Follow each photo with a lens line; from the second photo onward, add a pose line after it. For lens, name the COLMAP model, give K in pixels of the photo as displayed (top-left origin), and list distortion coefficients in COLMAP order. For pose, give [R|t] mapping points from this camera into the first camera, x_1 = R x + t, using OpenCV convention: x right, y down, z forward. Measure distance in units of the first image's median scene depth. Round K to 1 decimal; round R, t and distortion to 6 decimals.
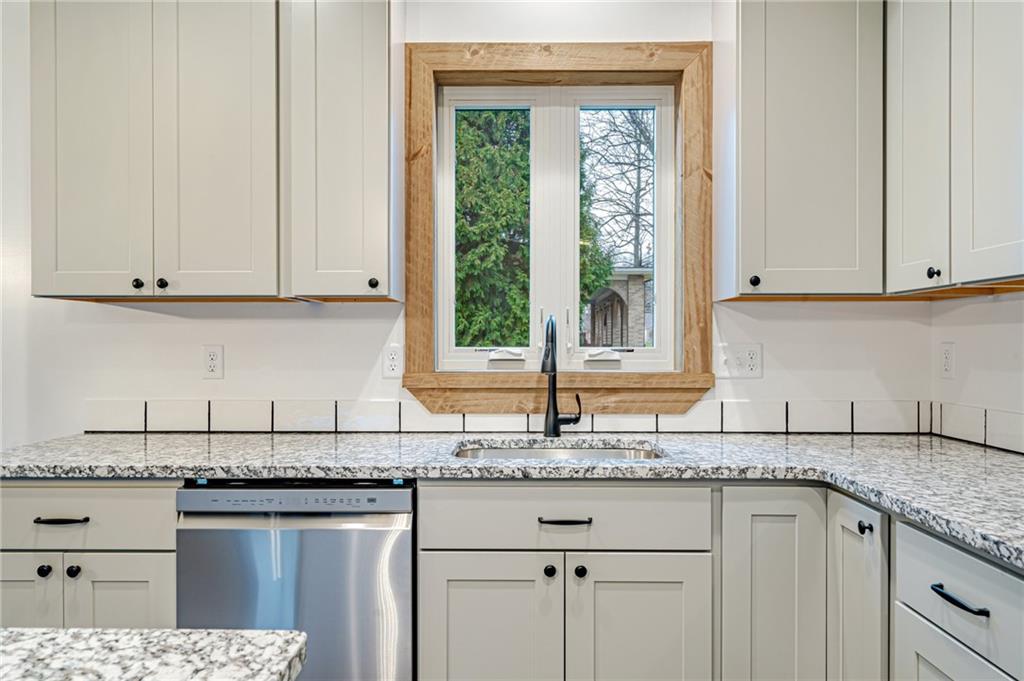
lens RADIAL K [[691.7, 0, 503.8], [0, 691.7, 343.5], [0, 0, 1]] dist [0.001552, 0.000444]
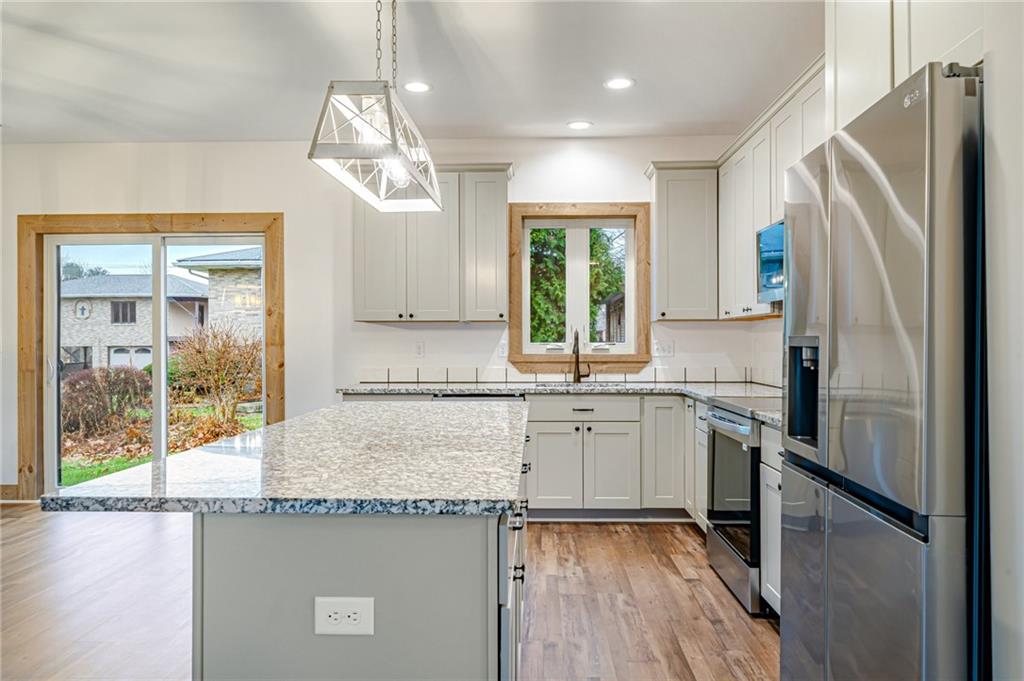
lens RADIAL K [[691.7, 0, 515.6], [0, 691.7, 334.6], [0, 0, 1]] dist [0.001552, 0.000444]
pose [[0.999970, -0.002627, -0.007302, -0.106827], [0.002554, 0.999948, -0.009910, 0.001046], [0.007328, 0.009891, 0.999924, -1.178891]]
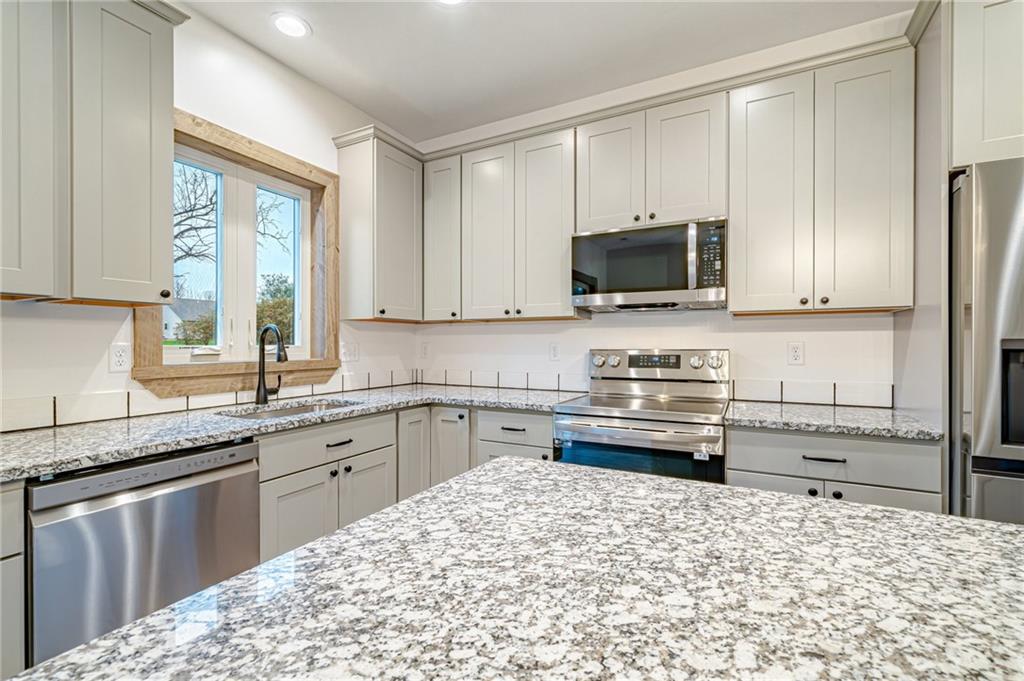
lens RADIAL K [[450.2, 0, 505.6], [0, 450.2, 348.3], [0, 0, 1]] dist [0.003535, -0.000107]
pose [[0.457067, -0.008815, 0.889389, -0.550166], [-0.000895, 0.999946, 0.010371, 0.001484], [-0.889432, -0.005536, 0.457034, 0.074431]]
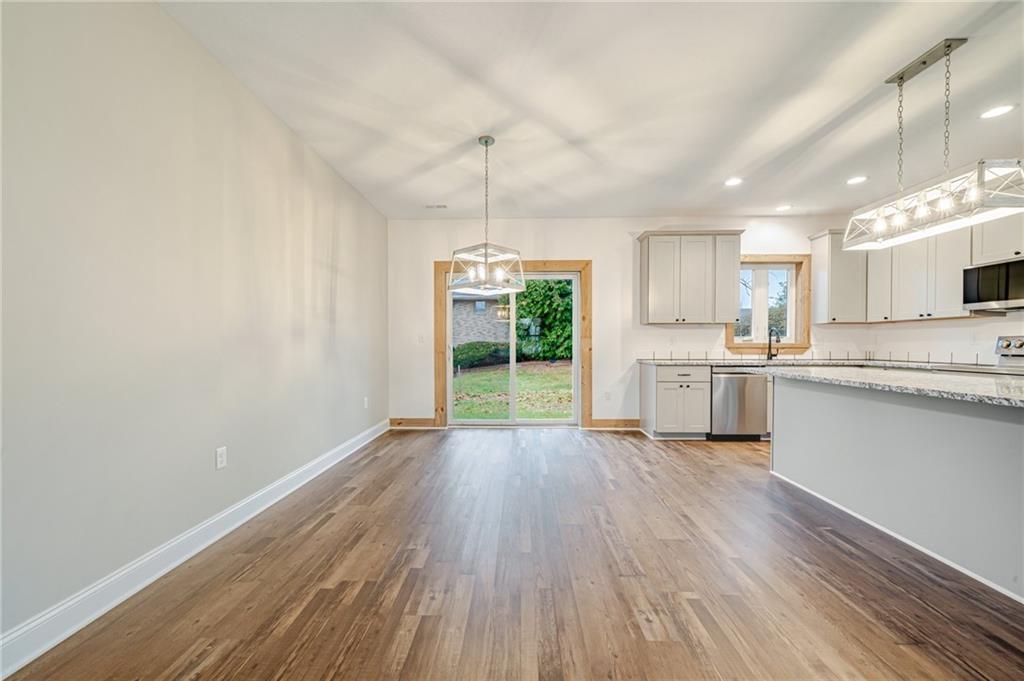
lens RADIAL K [[381.8, 0, 513.7], [0, 381.8, 347.3], [0, 0, 1]] dist [0.000768, 0.000052]
pose [[0.999967, -0.000471, -0.008125, -1.281511], [0.000565, 0.999933, 0.011524, 0.039216], [0.008119, -0.011528, 0.999901, -1.071003]]
